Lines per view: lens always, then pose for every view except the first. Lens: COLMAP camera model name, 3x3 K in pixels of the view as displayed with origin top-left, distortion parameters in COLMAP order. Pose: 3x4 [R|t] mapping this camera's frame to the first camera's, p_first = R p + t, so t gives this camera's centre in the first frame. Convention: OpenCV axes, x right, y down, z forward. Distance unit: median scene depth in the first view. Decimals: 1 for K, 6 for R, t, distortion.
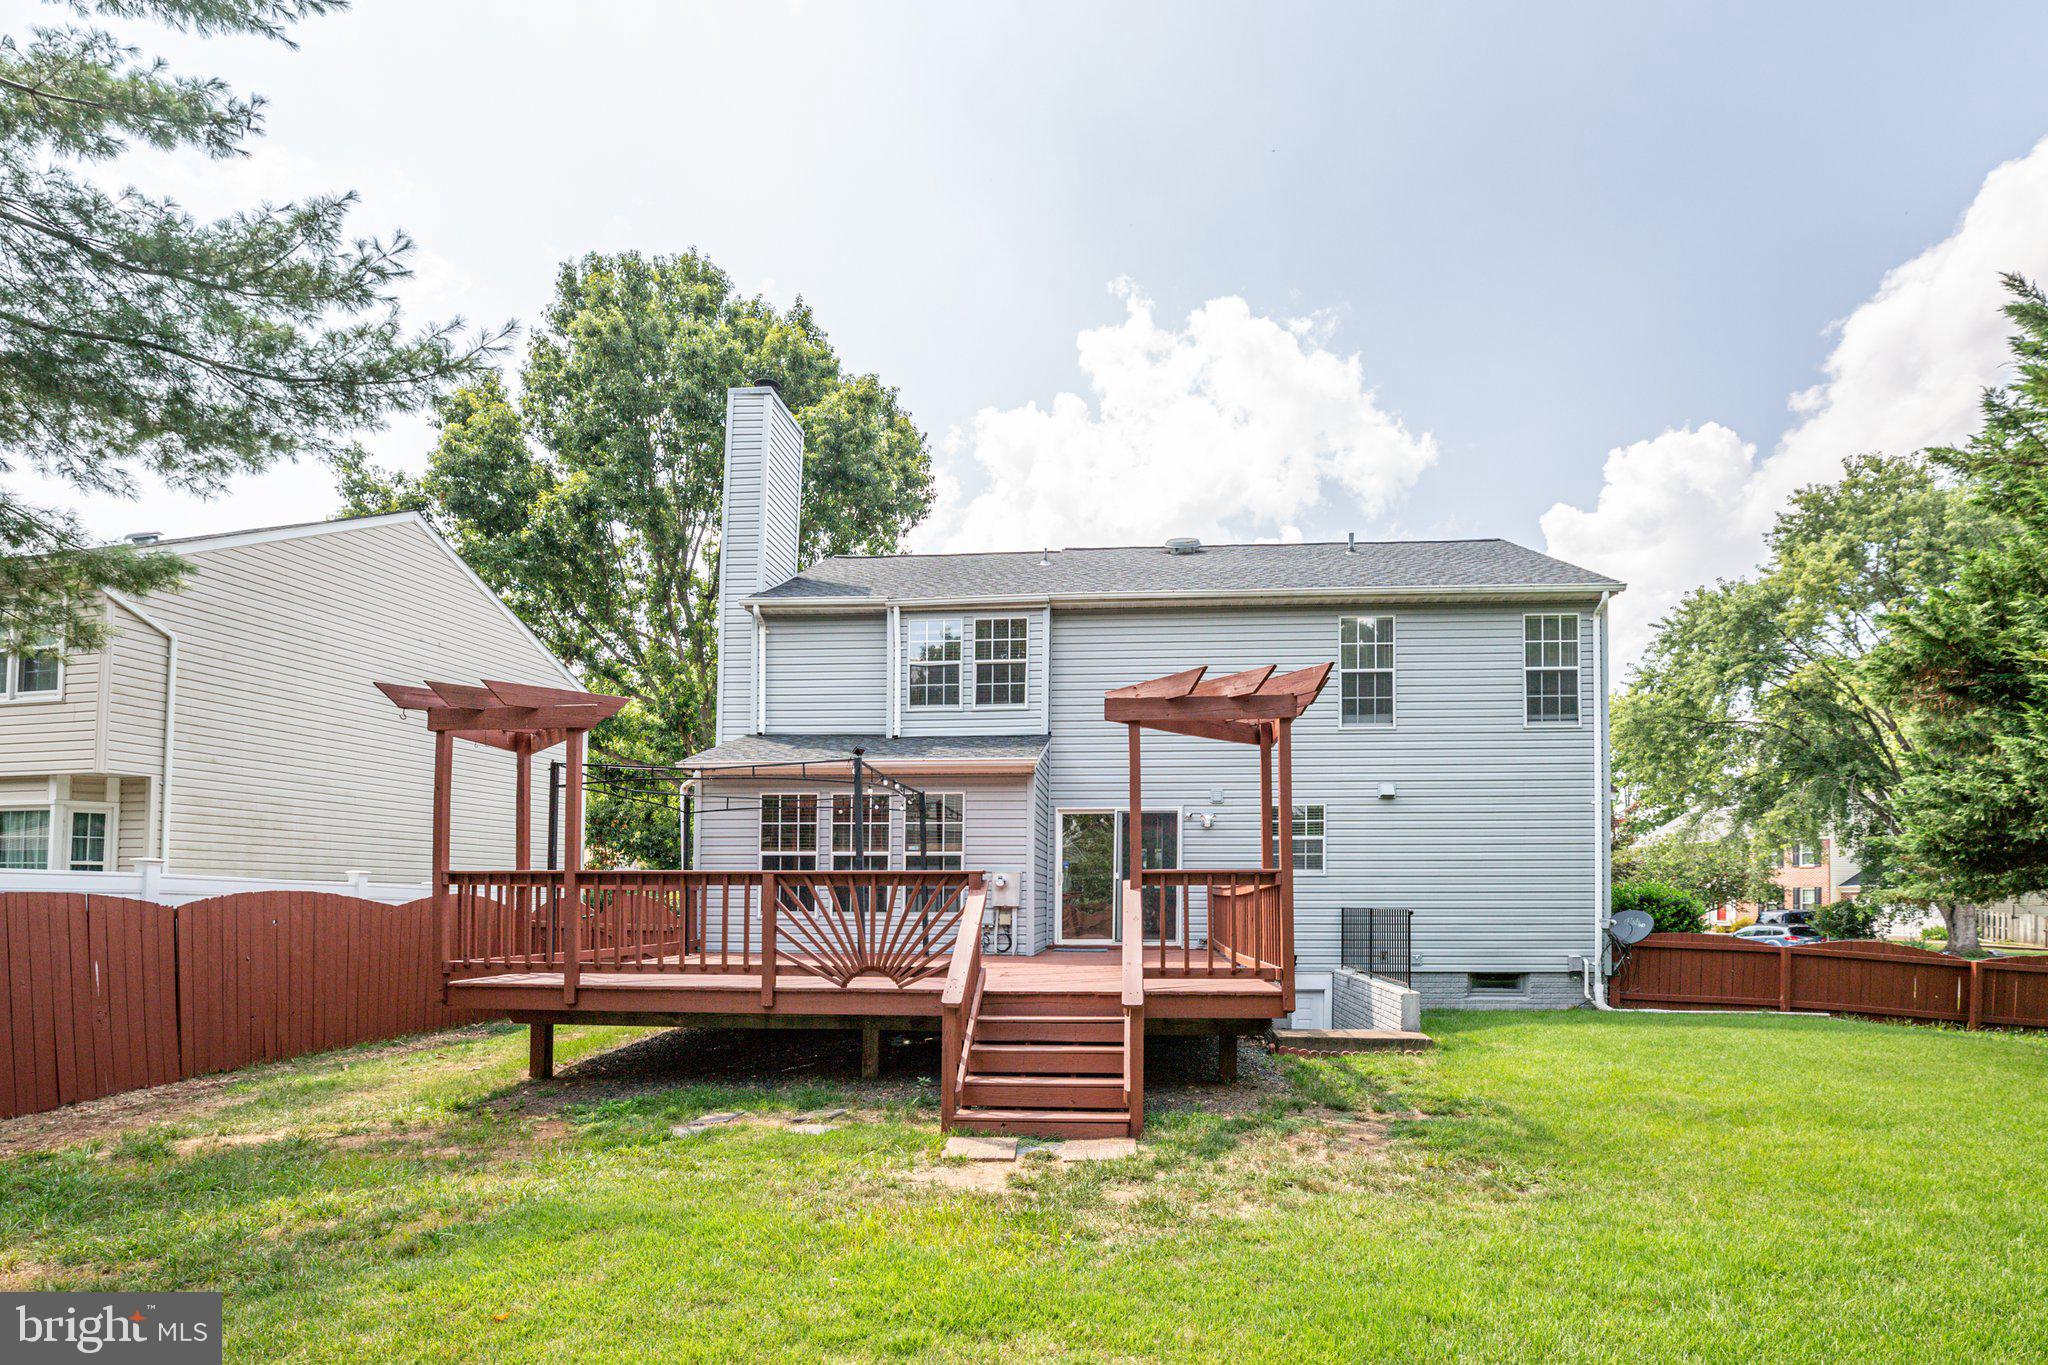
lens RADIAL K [[936.3, 0, 1022.8], [0, 936.3, 832.9], [0, 0, 1]] dist [-0.028085, 0.000014]
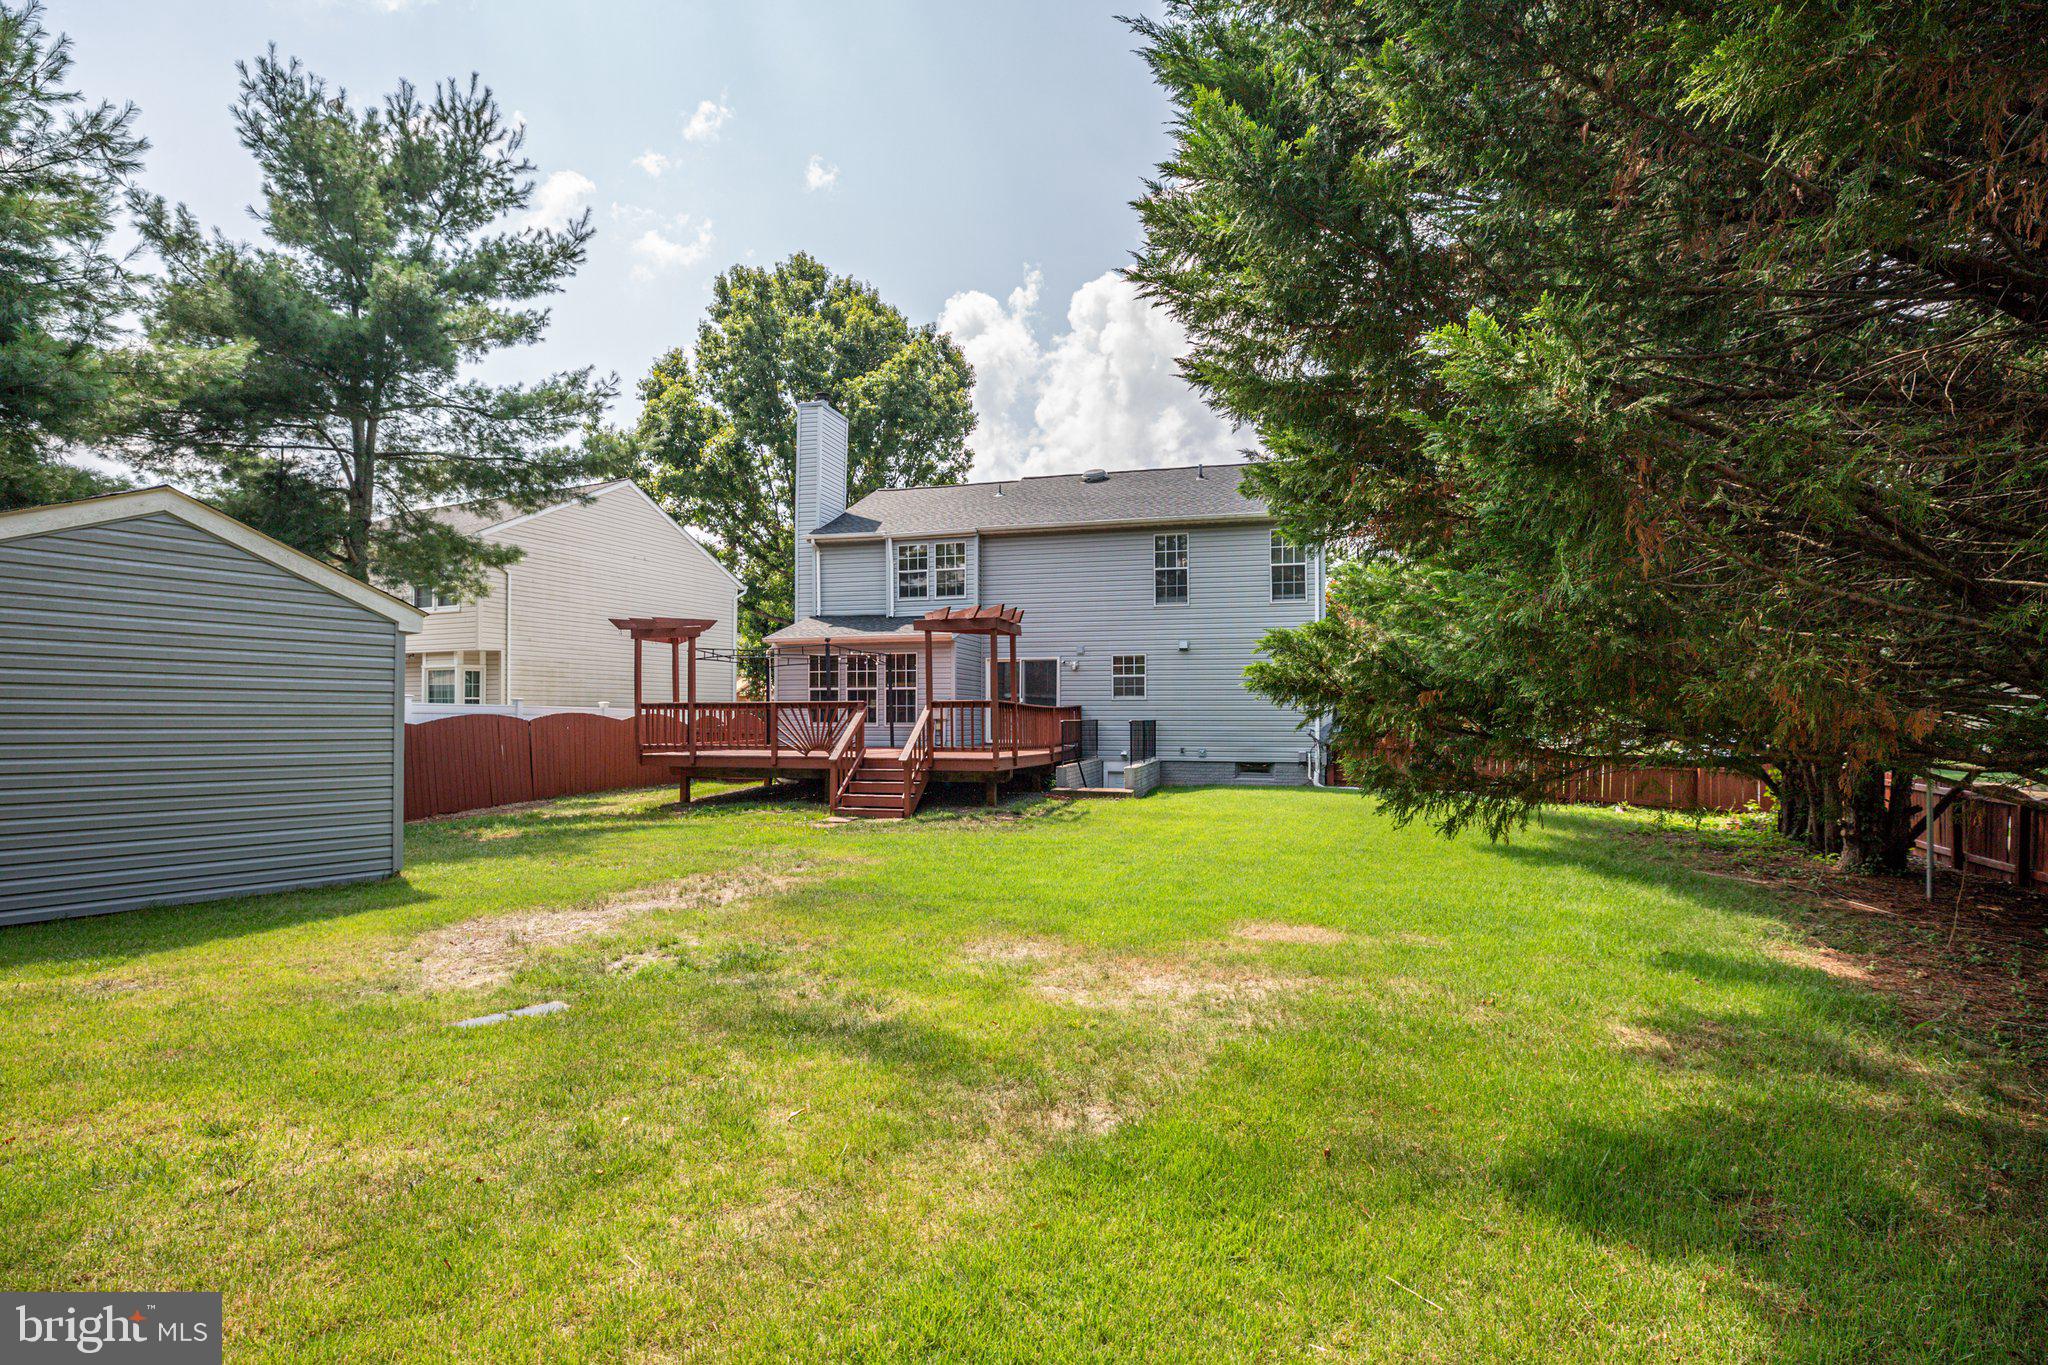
lens RADIAL K [[951.5, 0, 1013.7], [0, 951.5, 703.4], [0, 0, 1]] dist [-0.041345, 0.015071]
pose [[0.975680, -0.005636, -0.219126, 0.457674], [0.018050, 0.998340, 0.054692, -0.040446], [0.218454, -0.057317, 0.974162, -0.617380]]
